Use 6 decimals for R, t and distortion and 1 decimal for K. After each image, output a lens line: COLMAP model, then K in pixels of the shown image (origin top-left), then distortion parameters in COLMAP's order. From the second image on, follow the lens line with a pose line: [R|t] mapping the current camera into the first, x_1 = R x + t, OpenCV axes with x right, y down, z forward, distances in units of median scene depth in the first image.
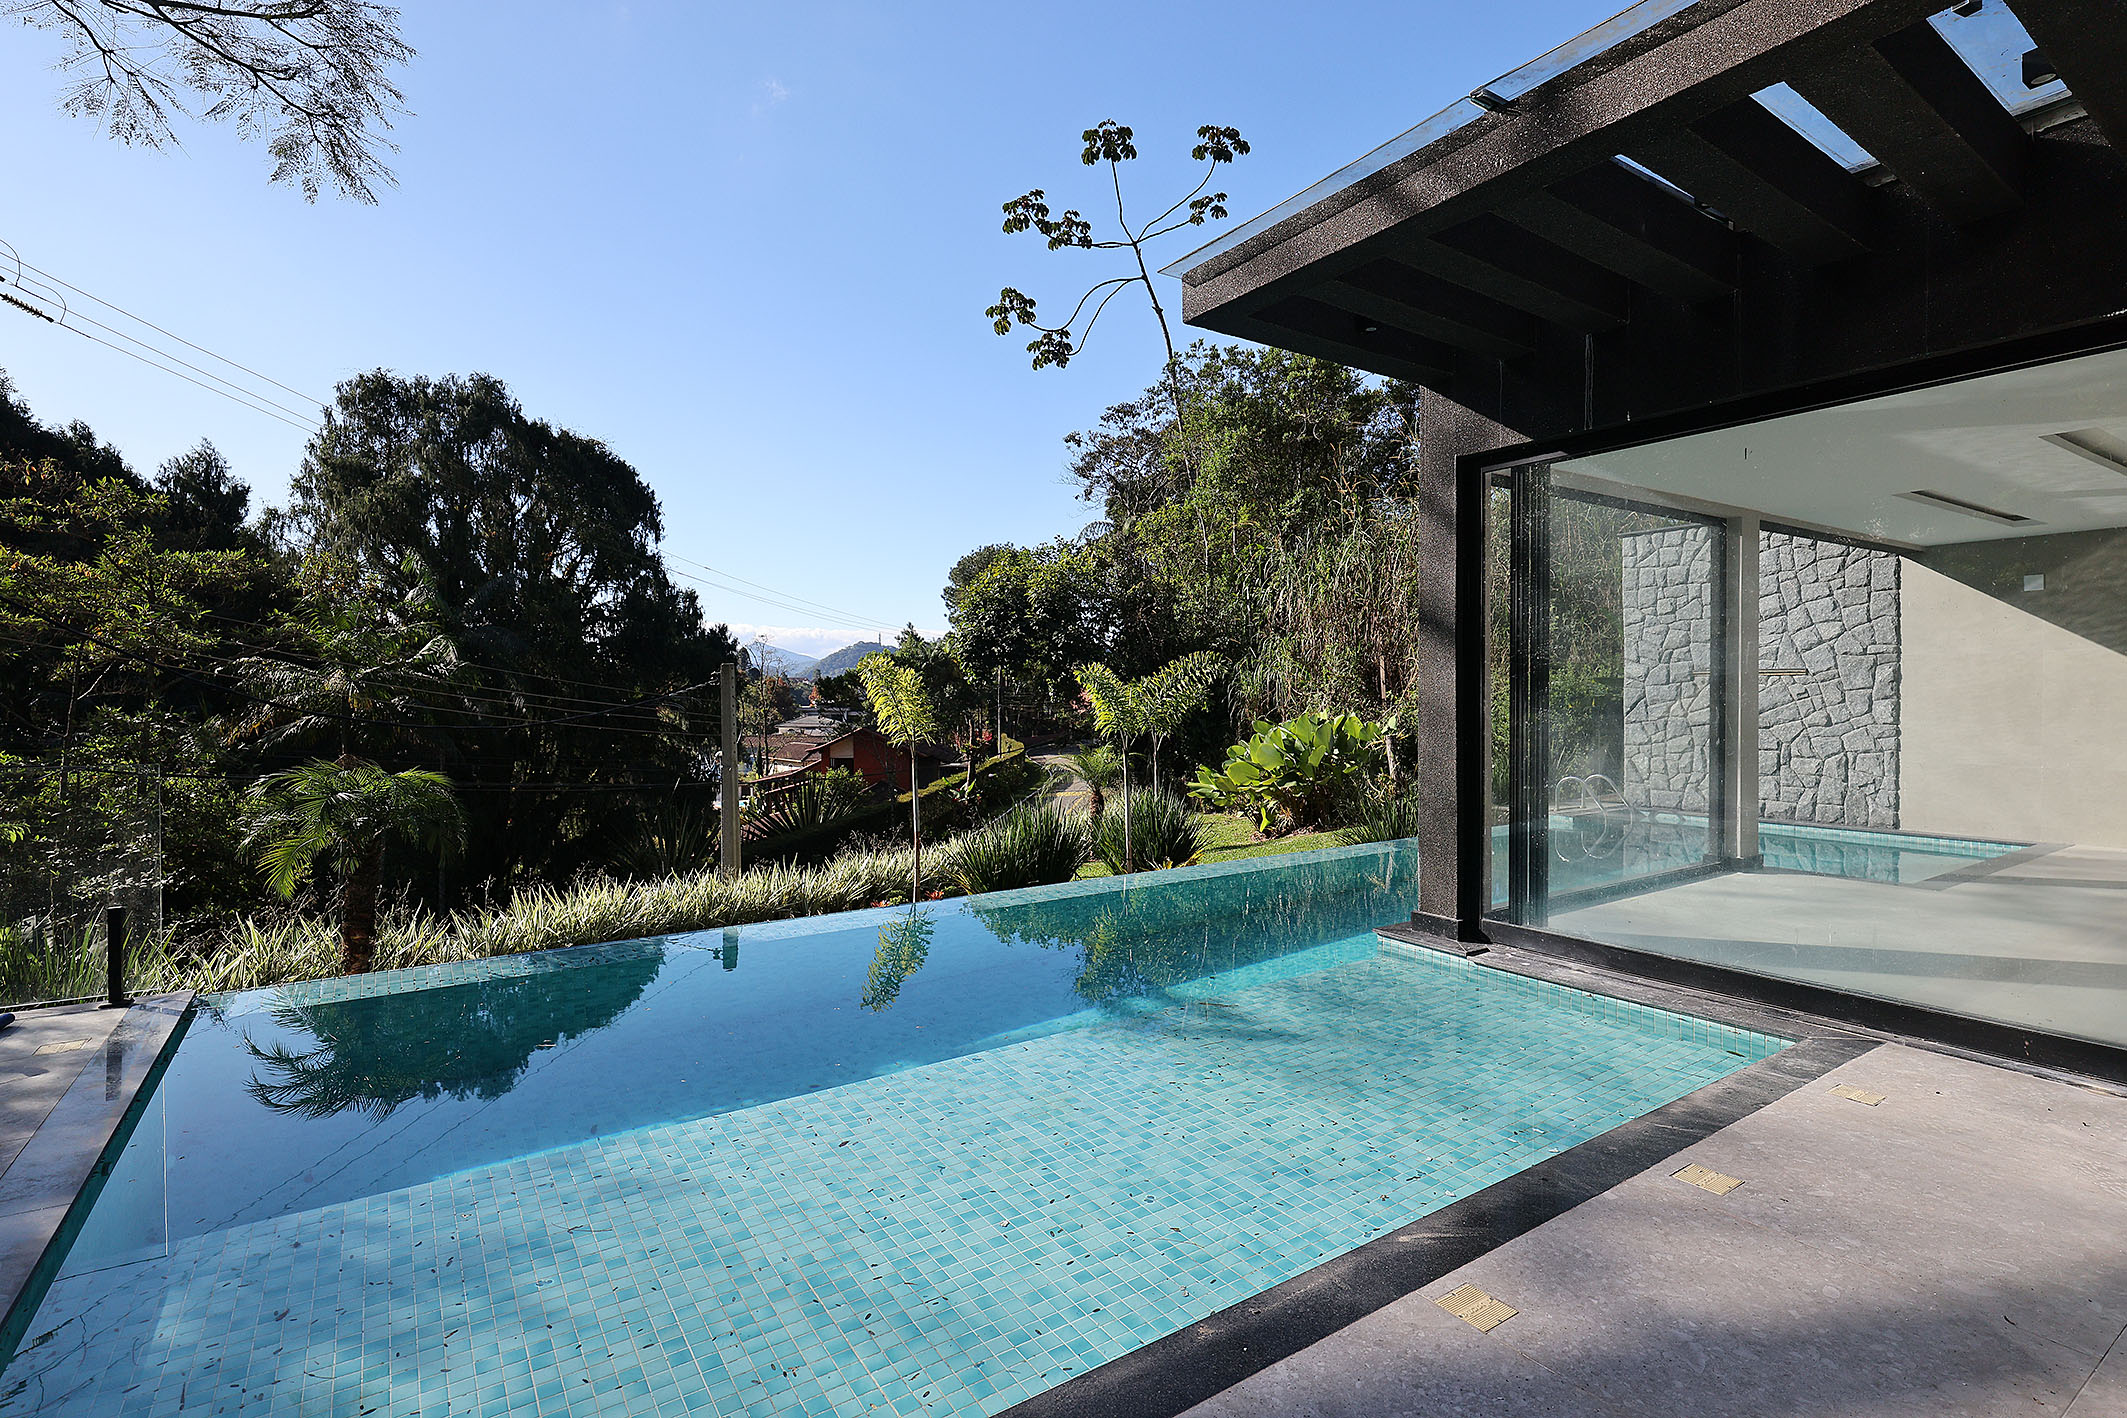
lens RADIAL K [[1026.8, 0, 1063.5], [0, 1026.8, 709.0], [0, 0, 1]] dist [0.001180, 0.000305]
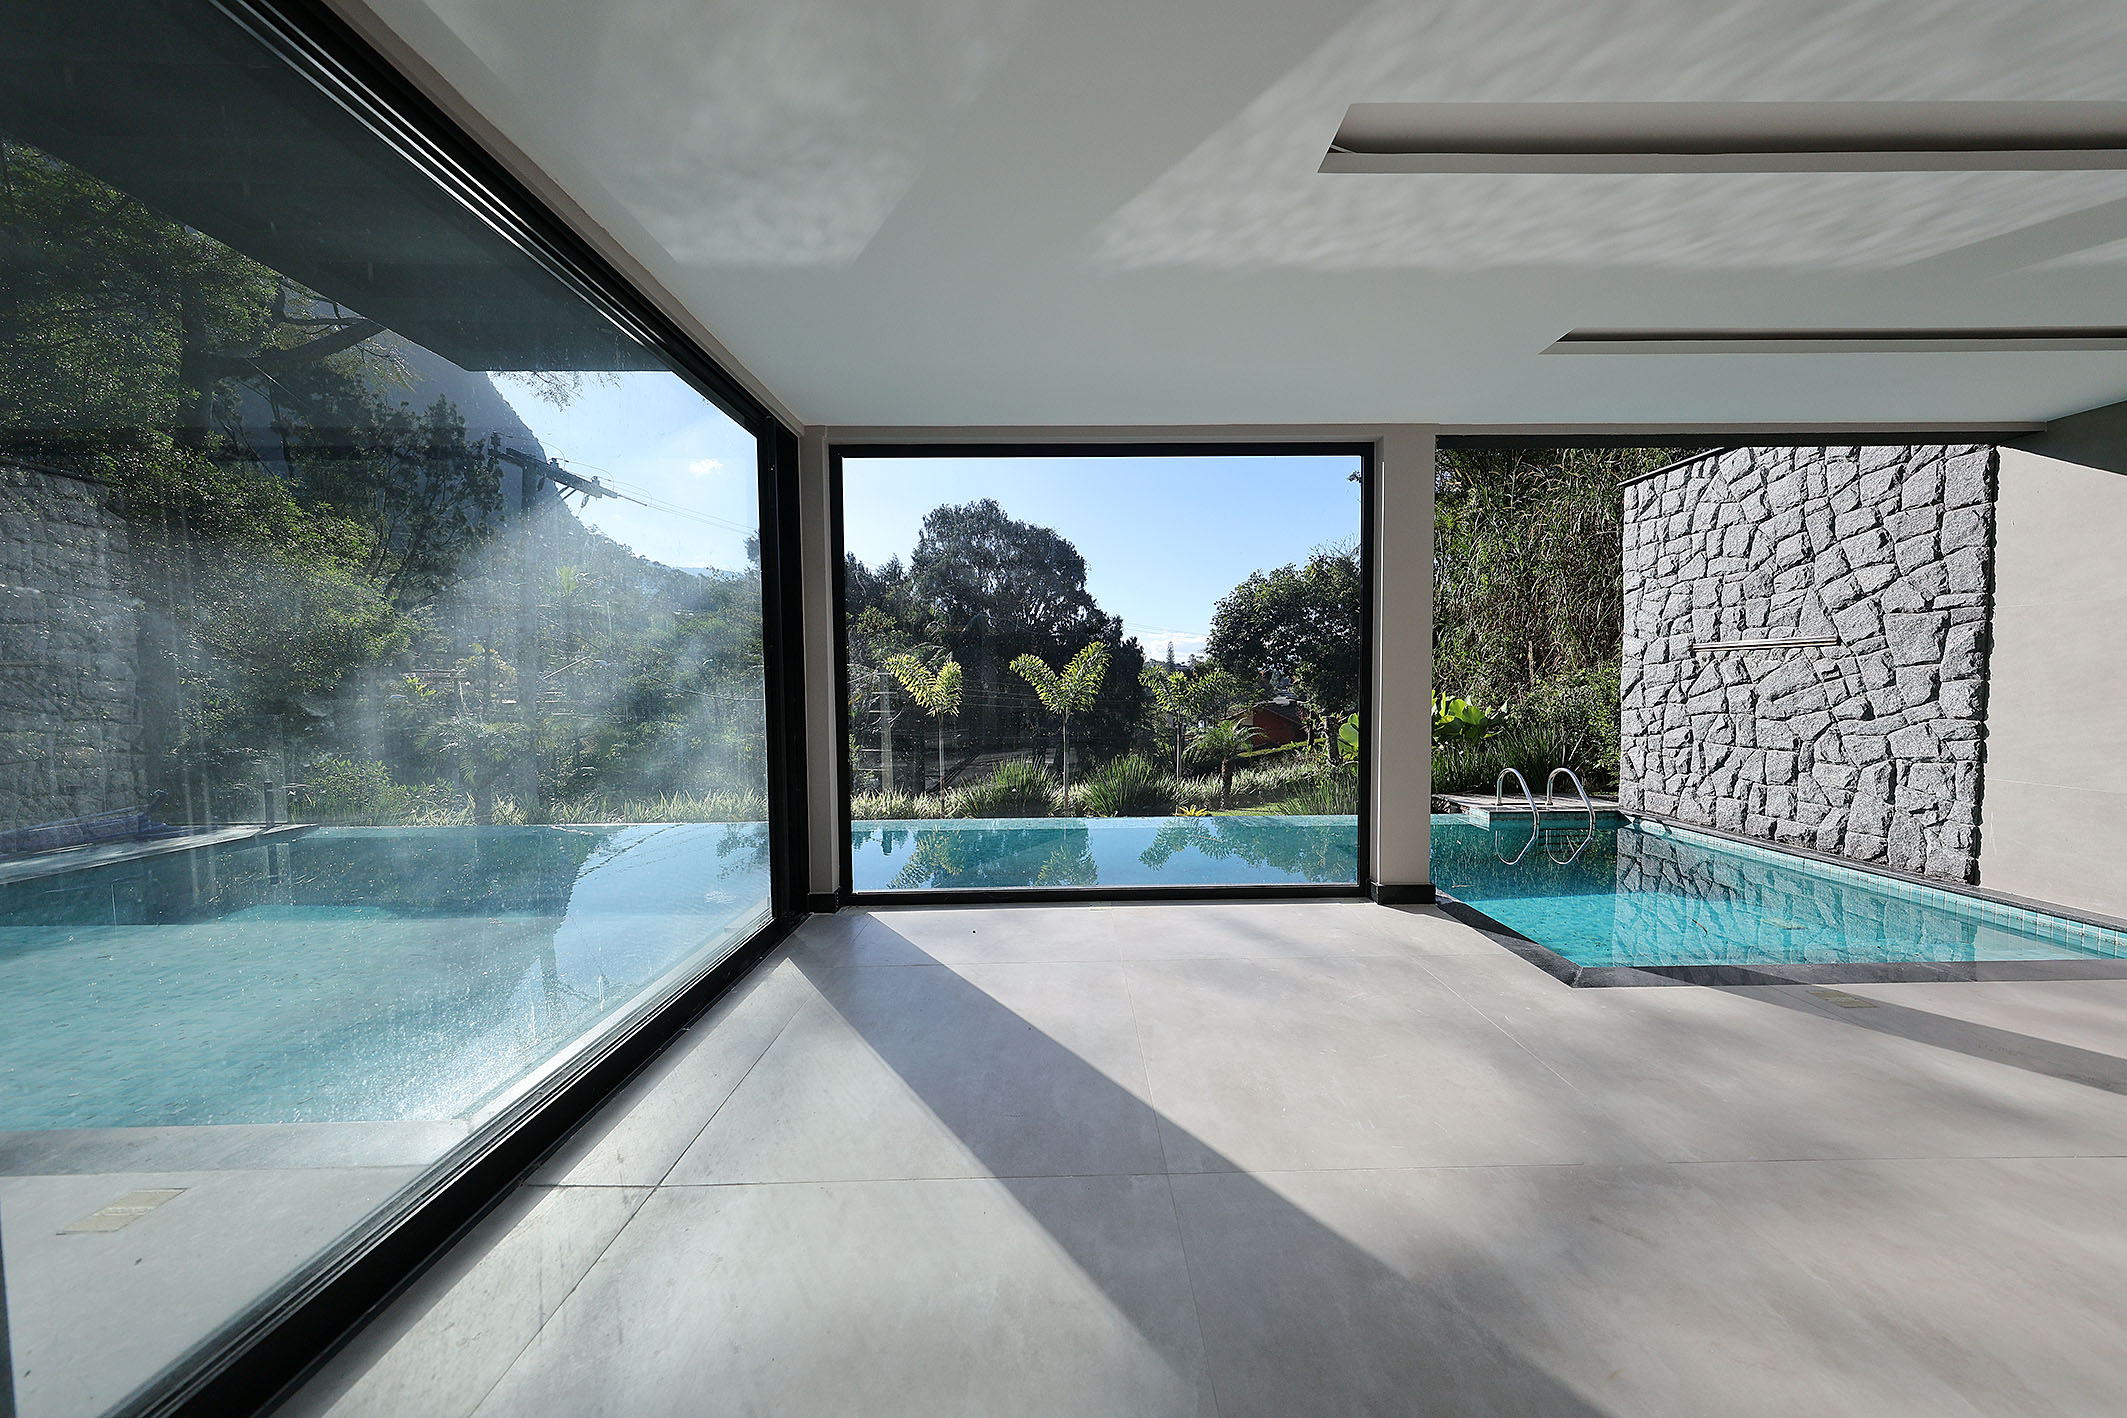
lens RADIAL K [[670.9, 0, 1073.1], [0, 670.9, 716.0], [0, 0, 1]] dist [-0.000607, -0.000106]
pose [[0.834324, 0.025074, -0.550704, 0.540403], [-0.005523, 0.999295, 0.037132, 0.000711], [0.551247, -0.027938, 0.833874, 0.333079]]
